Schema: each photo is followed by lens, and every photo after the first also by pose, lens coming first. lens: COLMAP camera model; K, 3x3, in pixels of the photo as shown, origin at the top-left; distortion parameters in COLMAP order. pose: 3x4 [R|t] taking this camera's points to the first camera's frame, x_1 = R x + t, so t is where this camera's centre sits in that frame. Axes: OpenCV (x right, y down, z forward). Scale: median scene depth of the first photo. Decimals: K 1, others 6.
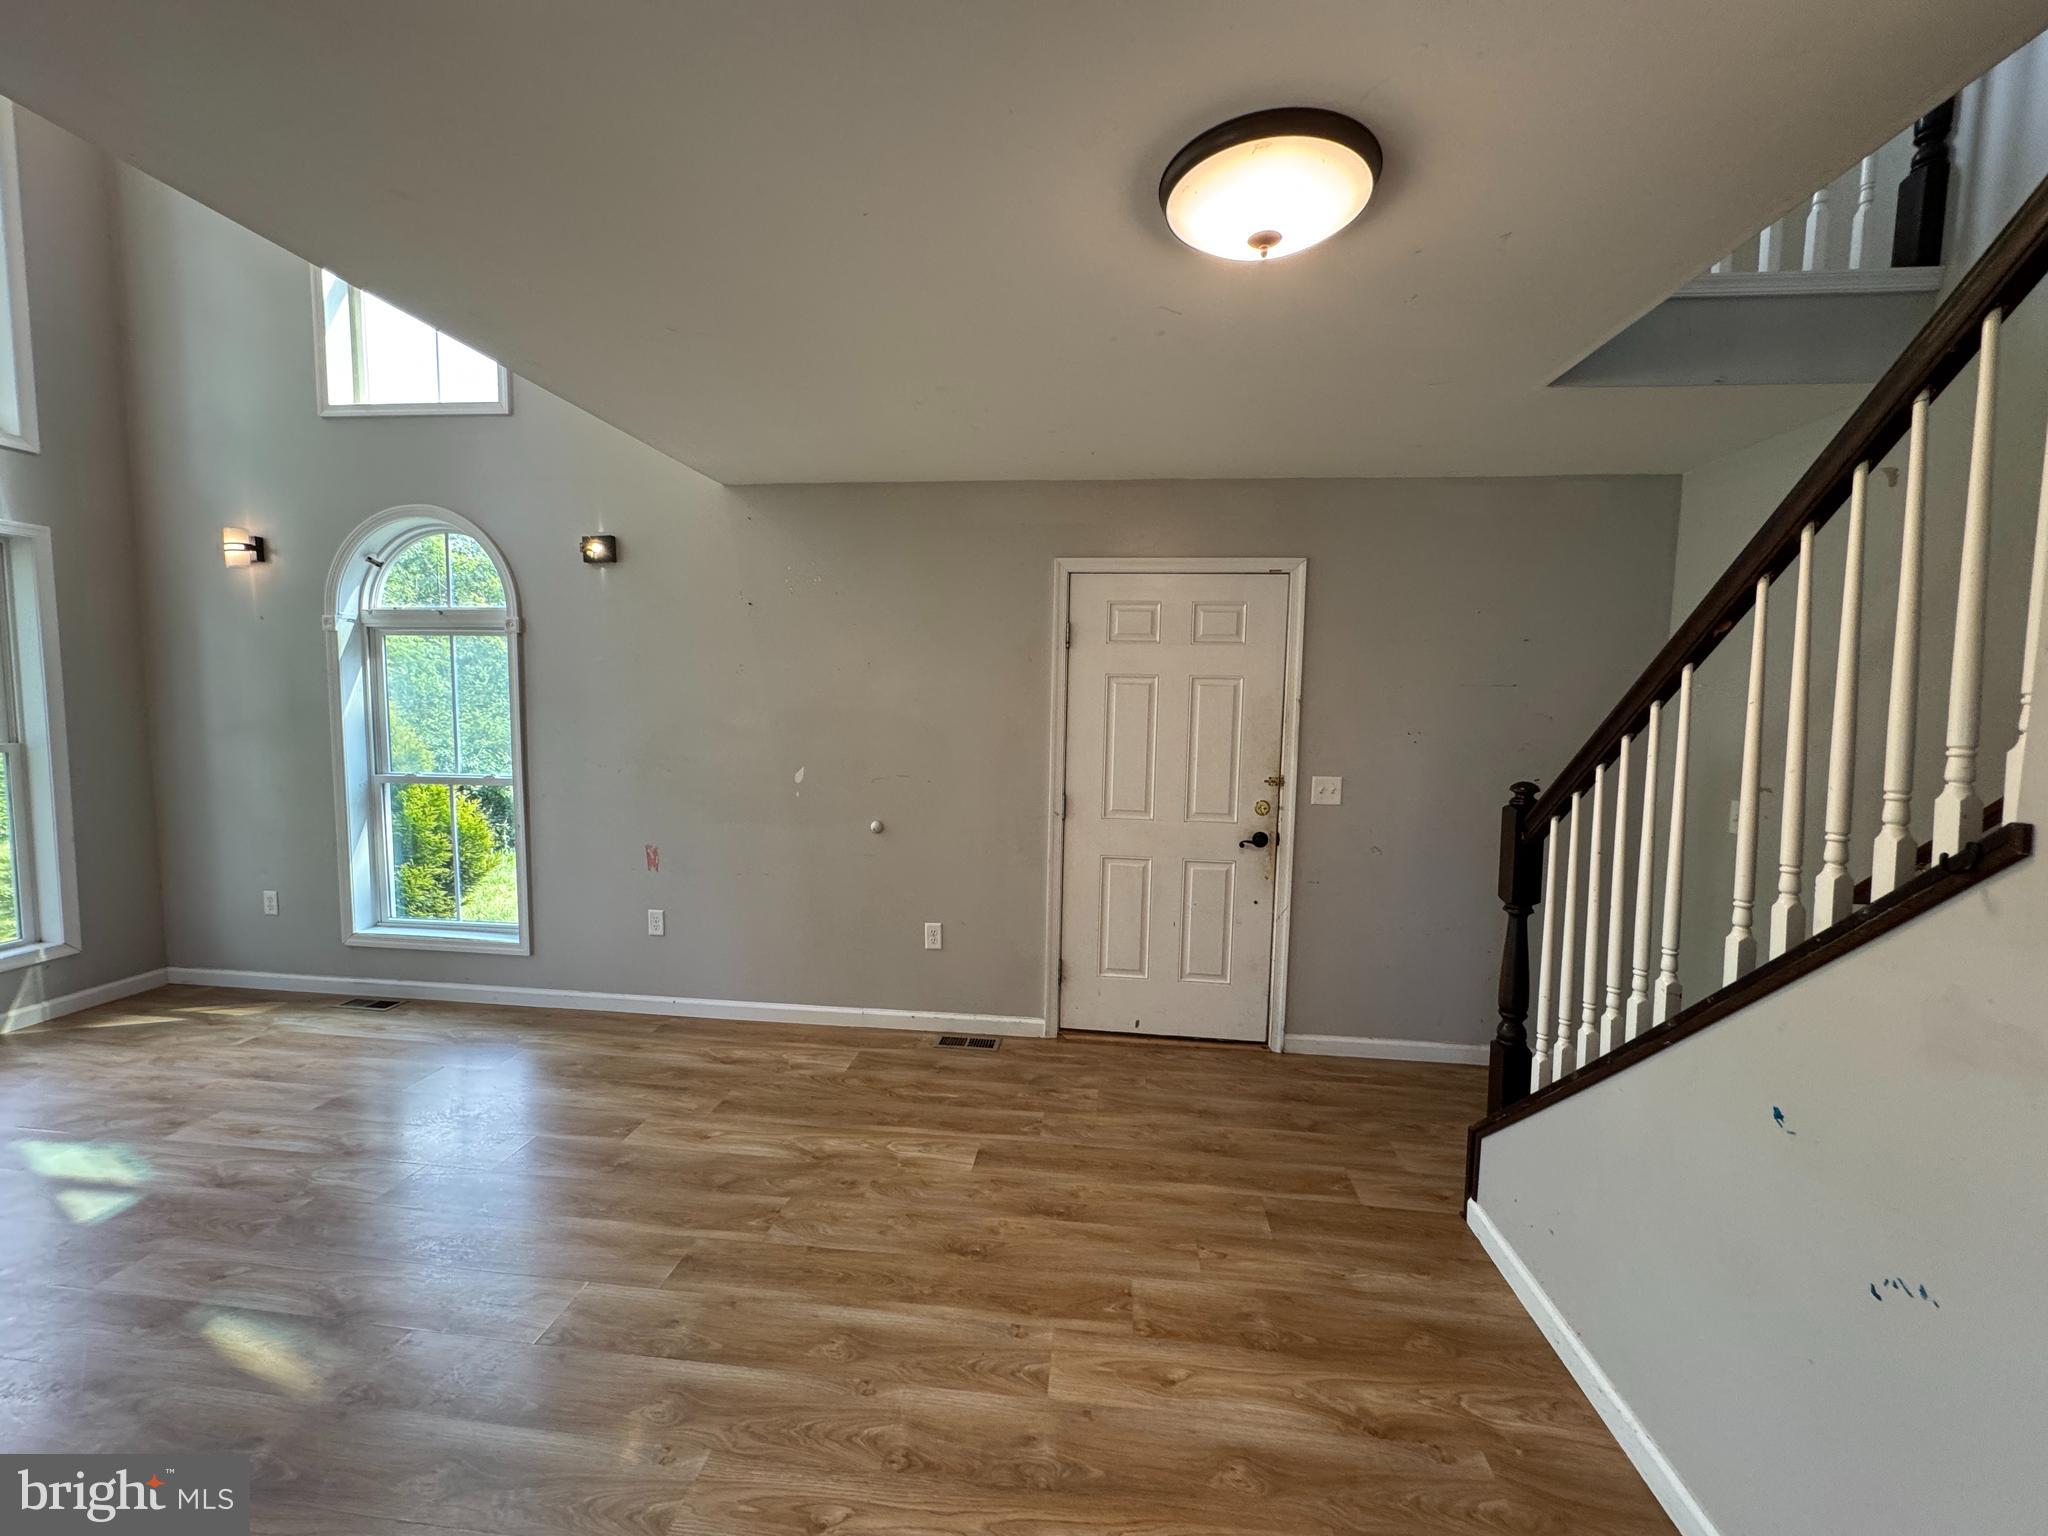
lens RADIAL K [[814.7, 0, 1021.6], [0, 814.7, 769.9], [0, 0, 1]] dist [-0.000618, 0.000329]
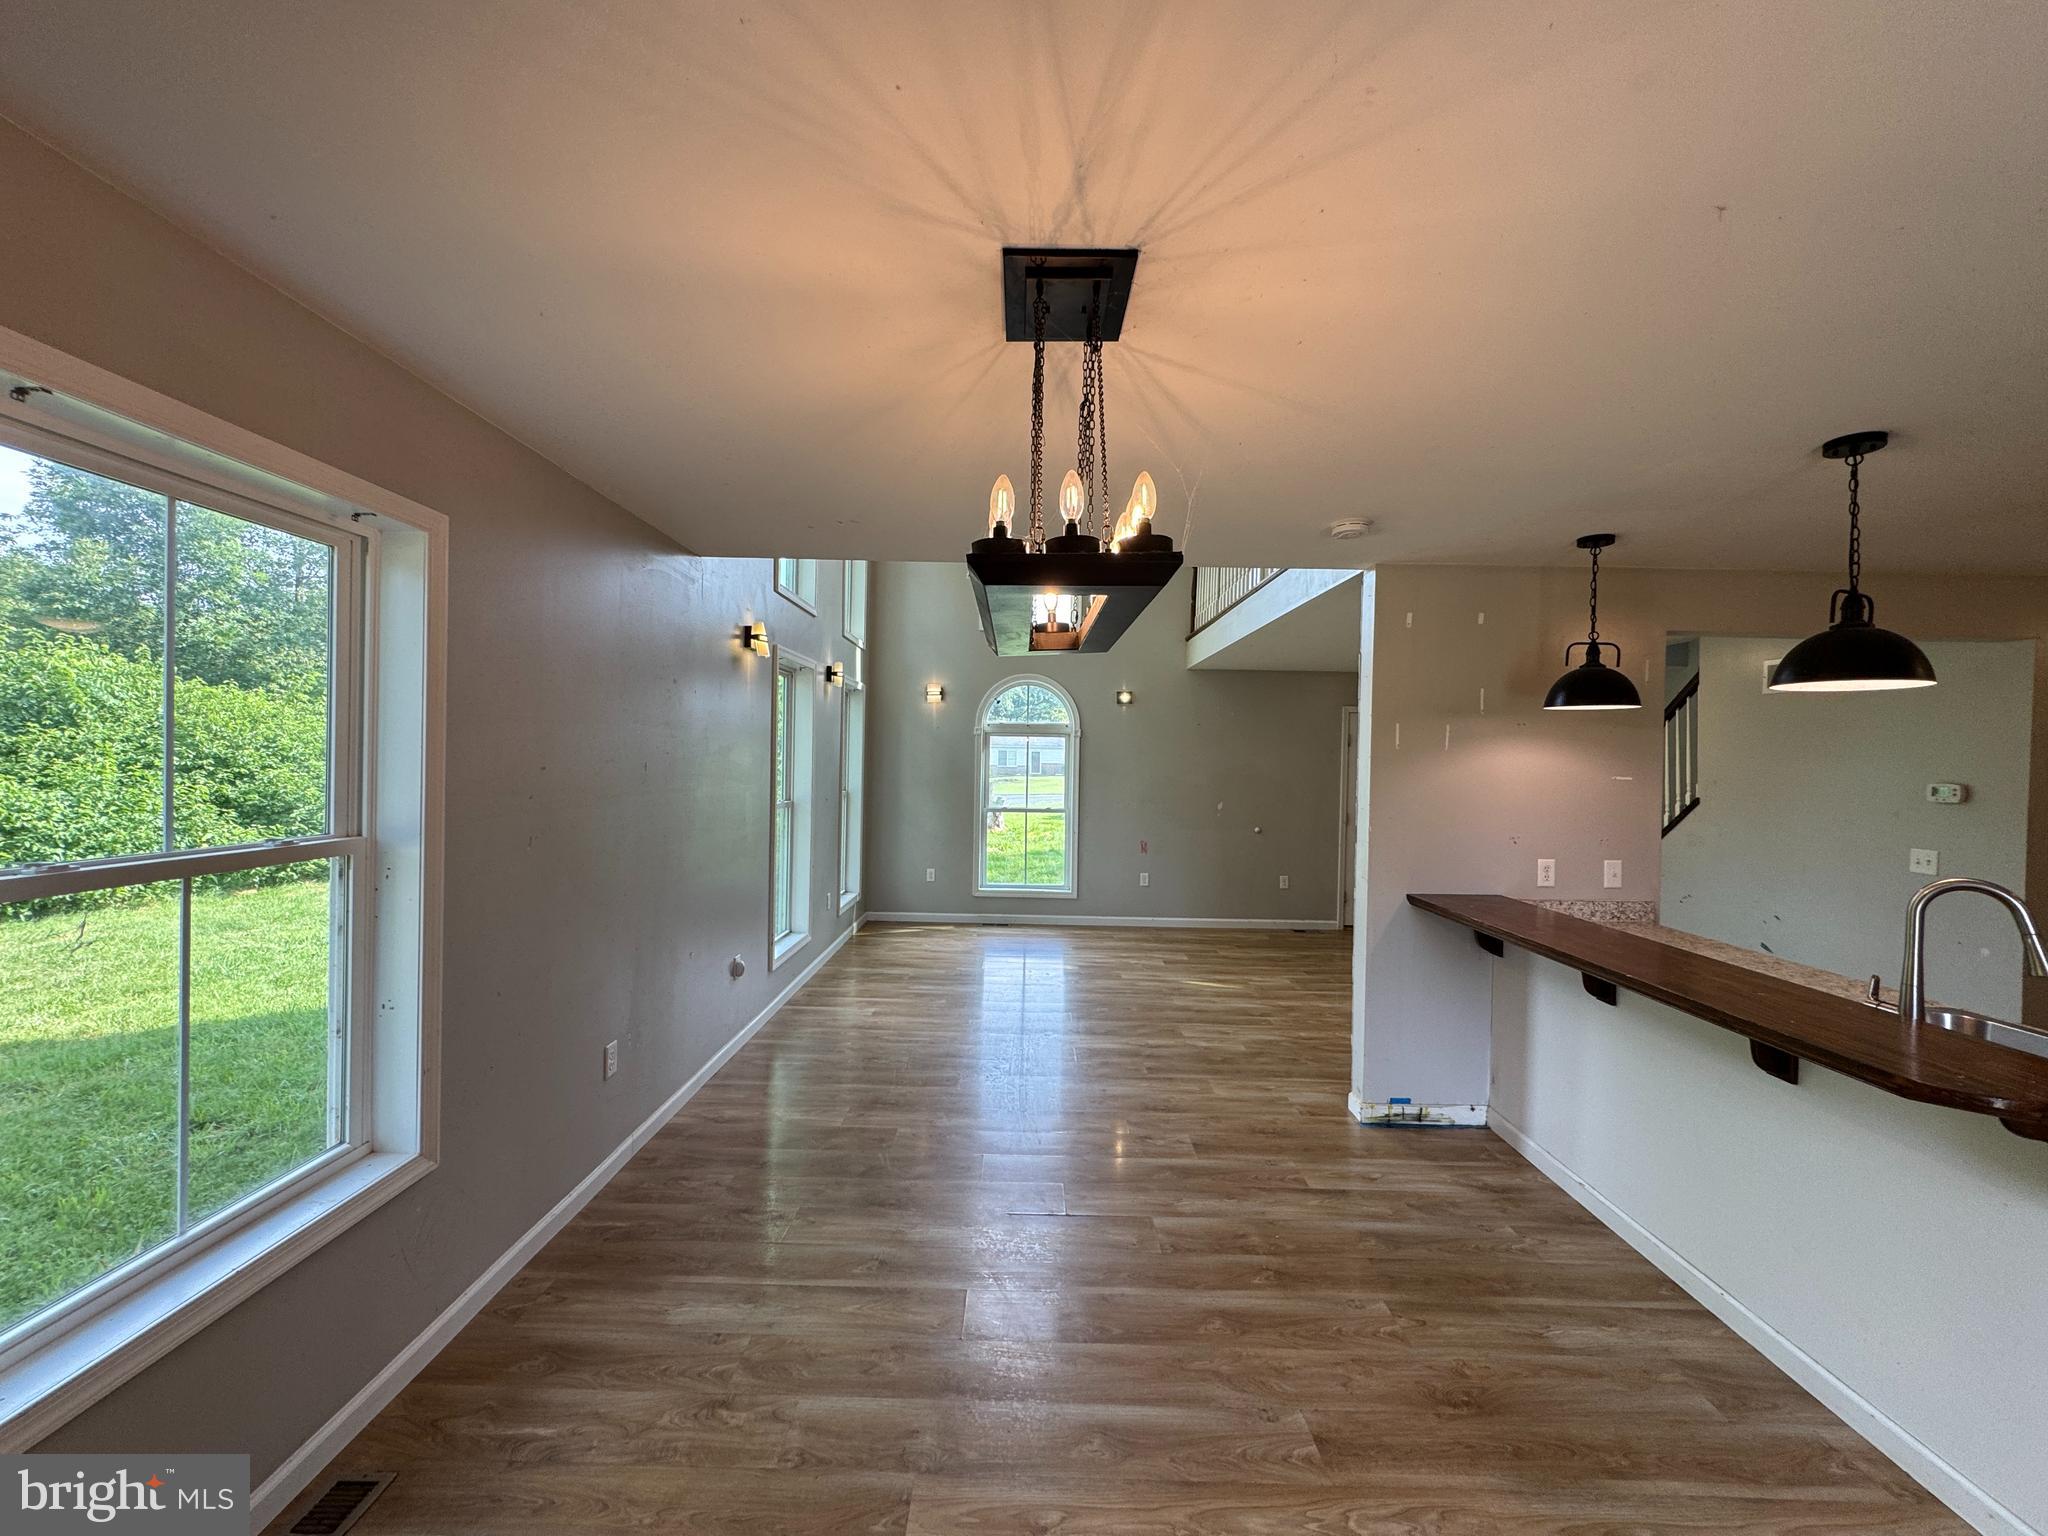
lens RADIAL K [[814.7, 0, 1022.7], [0, 814.7, 768.2], [0, 0, 1]] dist [-0.000618, 0.000329]
pose [[0.994450, 0.000977, 0.105201, -1.035821], [0.007345, 0.996872, -0.078685, 0.074547], [-0.104949, 0.079021, 0.991333, -1.065693]]
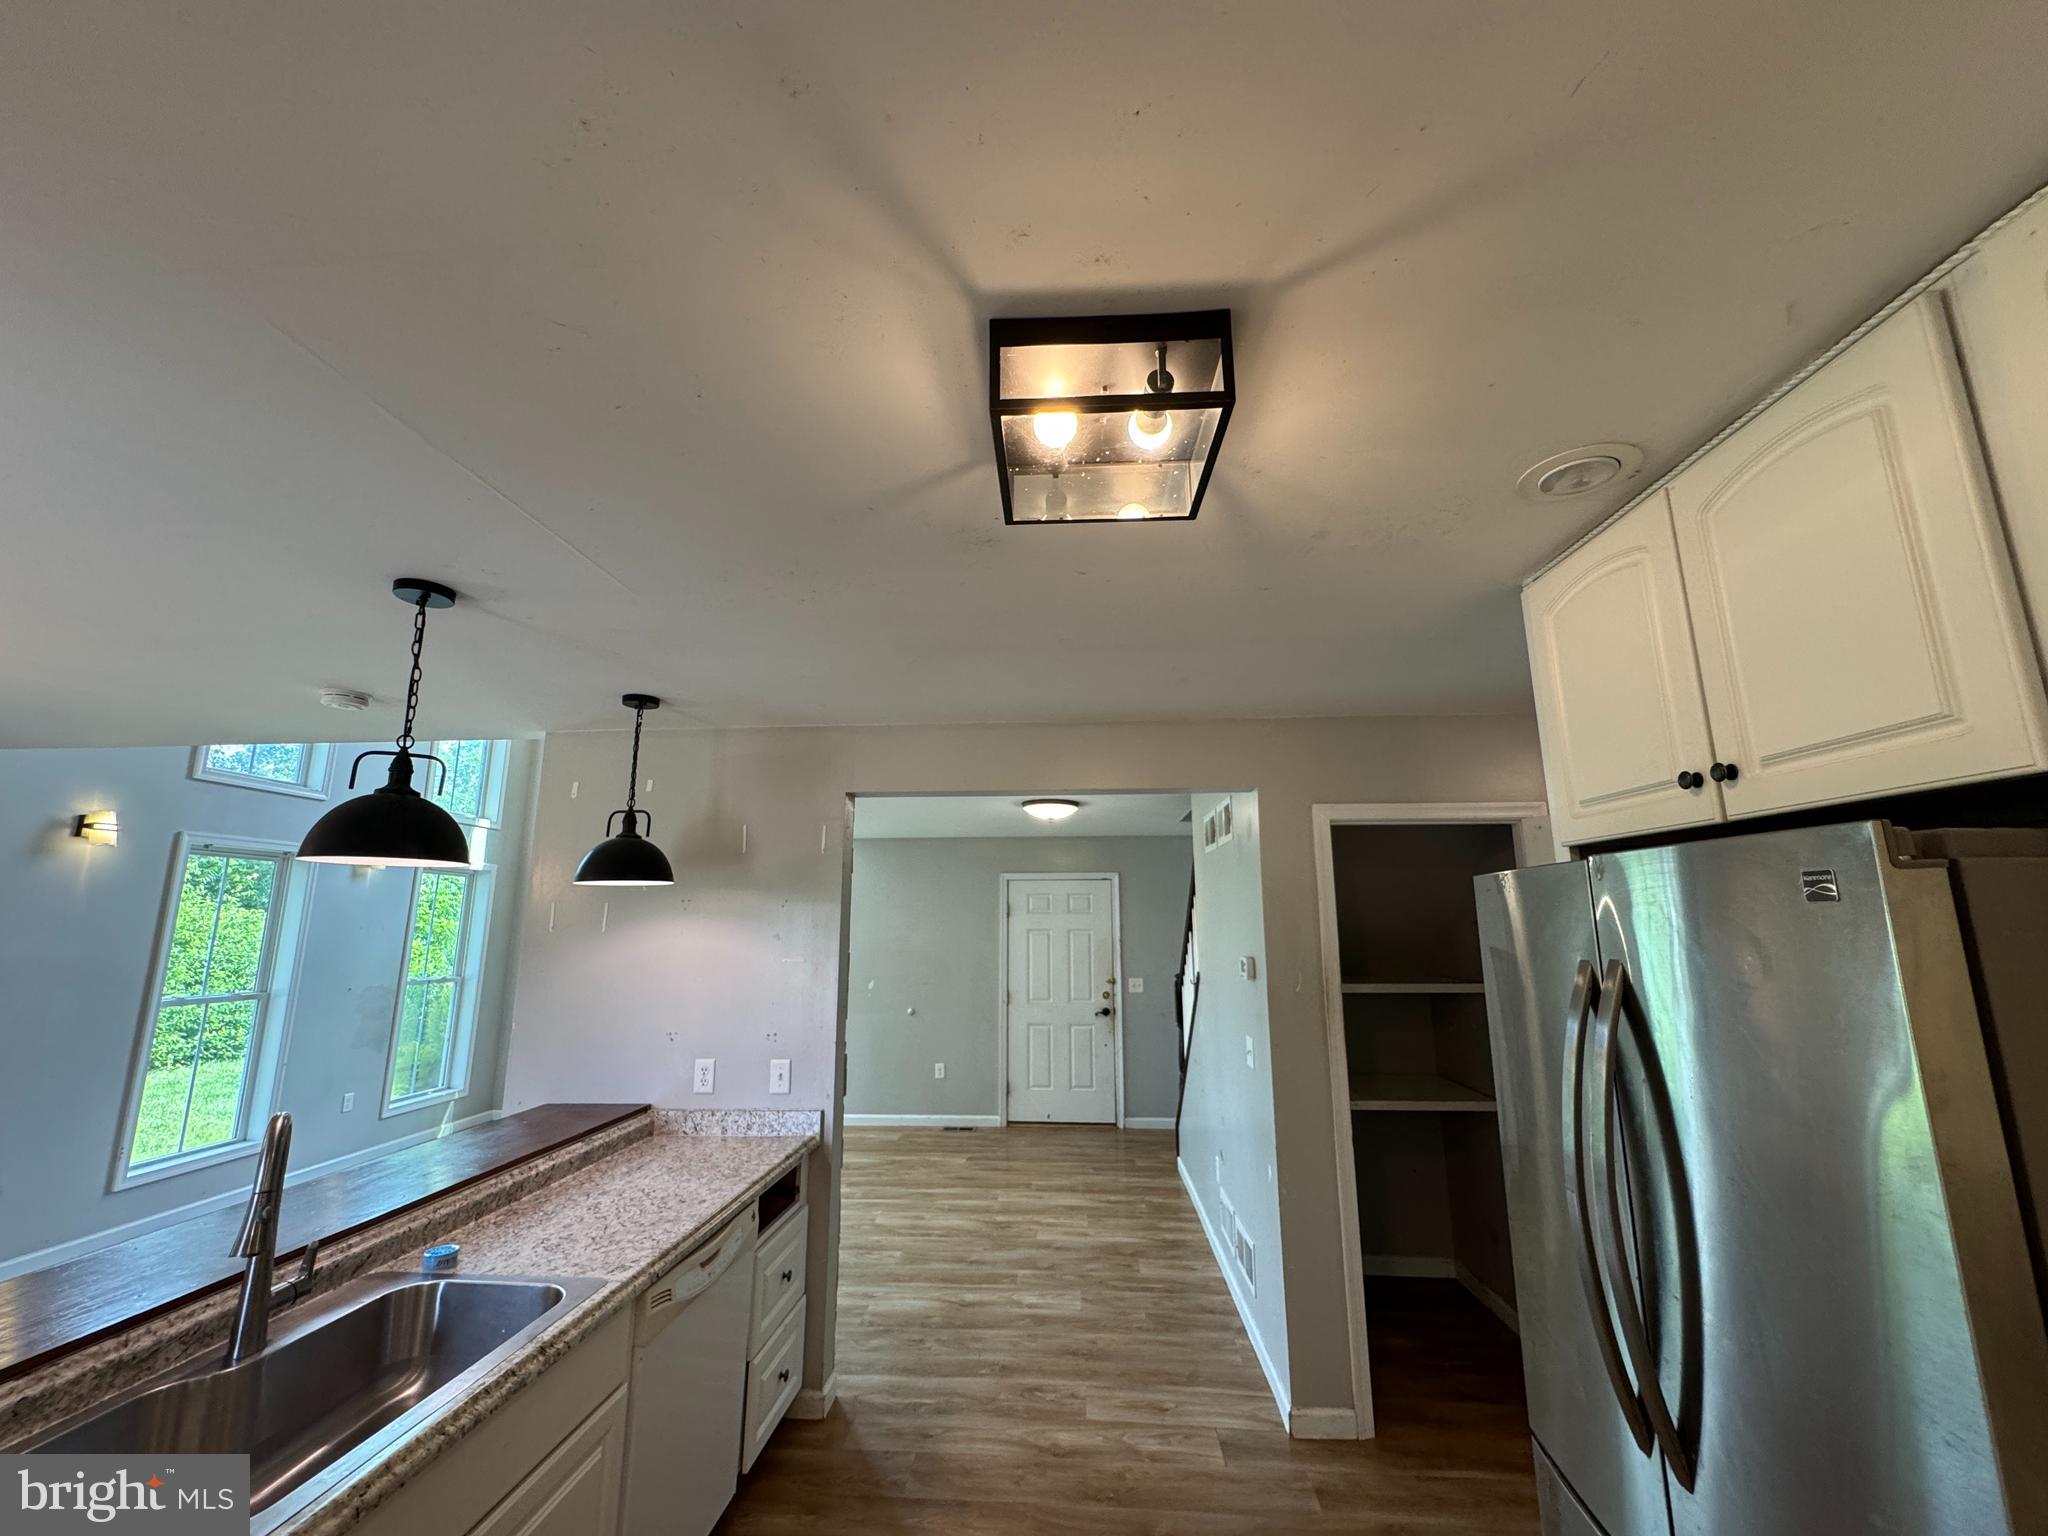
lens RADIAL K [[814.7, 0, 1021.0], [0, 814.7, 769.9], [0, 0, 1]] dist [-0.000618, 0.000329]
pose [[0.998941, -0.011218, 0.044629, 0.002689], [0.023217, 0.960210, -0.278314, 0.065895], [-0.039732, 0.279055, 0.959453, -1.055428]]
